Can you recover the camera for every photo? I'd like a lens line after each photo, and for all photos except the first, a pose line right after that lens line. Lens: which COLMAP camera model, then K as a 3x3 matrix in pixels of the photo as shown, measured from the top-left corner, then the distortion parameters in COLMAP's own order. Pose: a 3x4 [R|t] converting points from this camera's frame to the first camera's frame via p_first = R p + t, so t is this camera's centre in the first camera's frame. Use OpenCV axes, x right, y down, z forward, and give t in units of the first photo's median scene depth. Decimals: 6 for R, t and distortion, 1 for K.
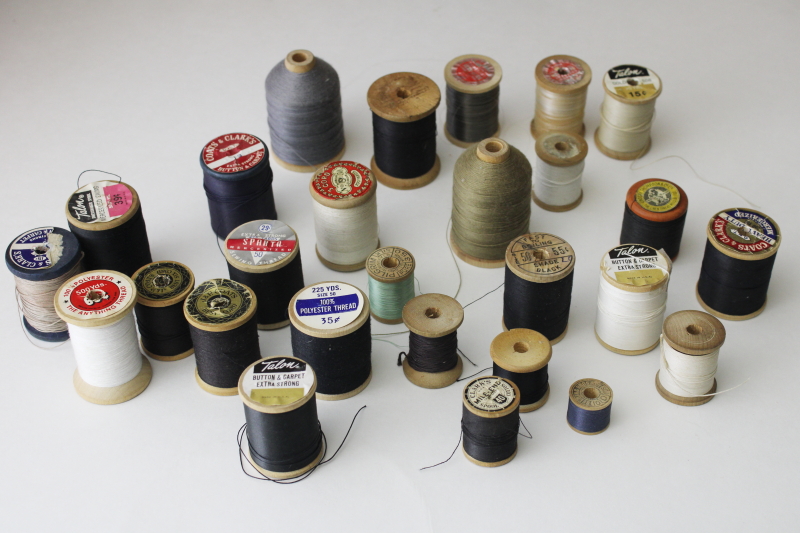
lens RADIAL K [[1236.4, 0, 400.0], [0, 1236.4, 266.5], [0, 0, 1]] dist [-0.022131, -0.002435]
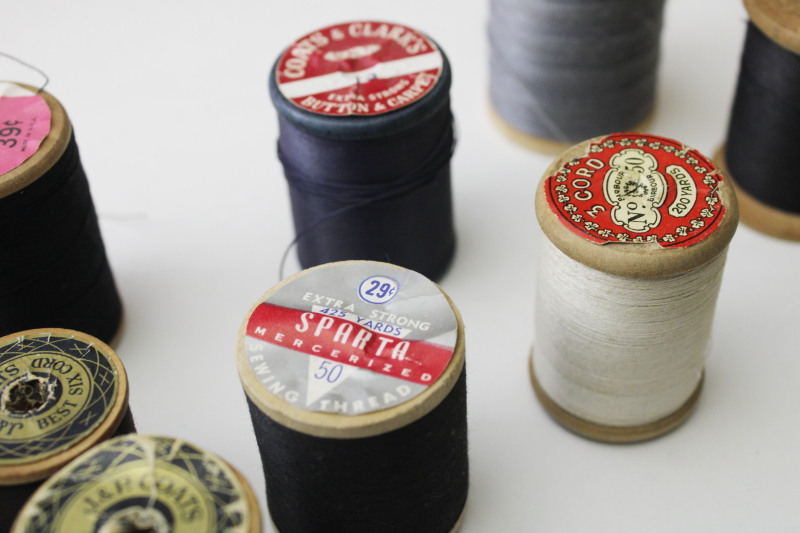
lens RADIAL K [[1181.7, 0, 400.0], [0, 1181.7, 266.5], [0, 0, 1]] dist [-0.030203, -0.057008]
pose [[0.957143, 0.187559, -0.220680, -0.033091], [-0.186671, 0.982103, 0.025065, -0.044674], [0.221431, 0.017204, 0.975024, 0.666283]]
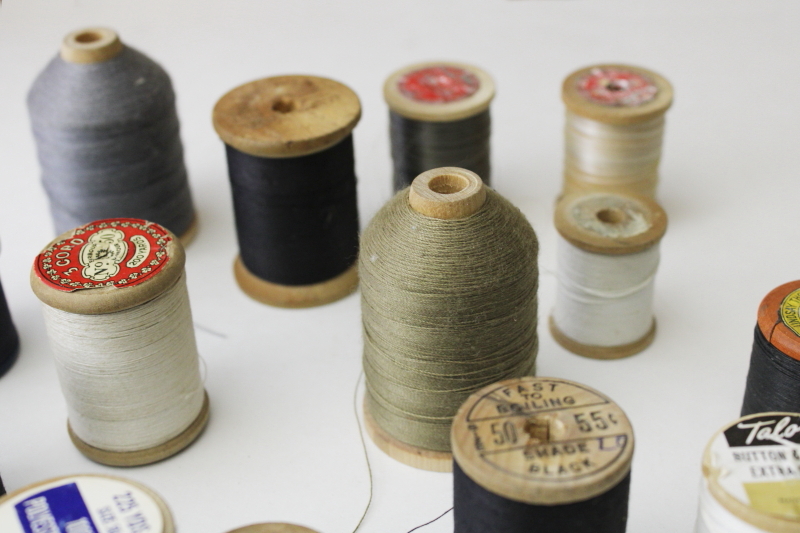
lens RADIAL K [[1236.4, 0, 400.0], [0, 1236.4, 266.5], [0, 0, 1]] dist [-0.022131, -0.002435]
pose [[0.997739, 0.027755, -0.061207, 0.084434], [-0.038745, 0.981708, -0.186406, 0.012625], [0.054914, 0.188356, 0.980564, 0.567057]]
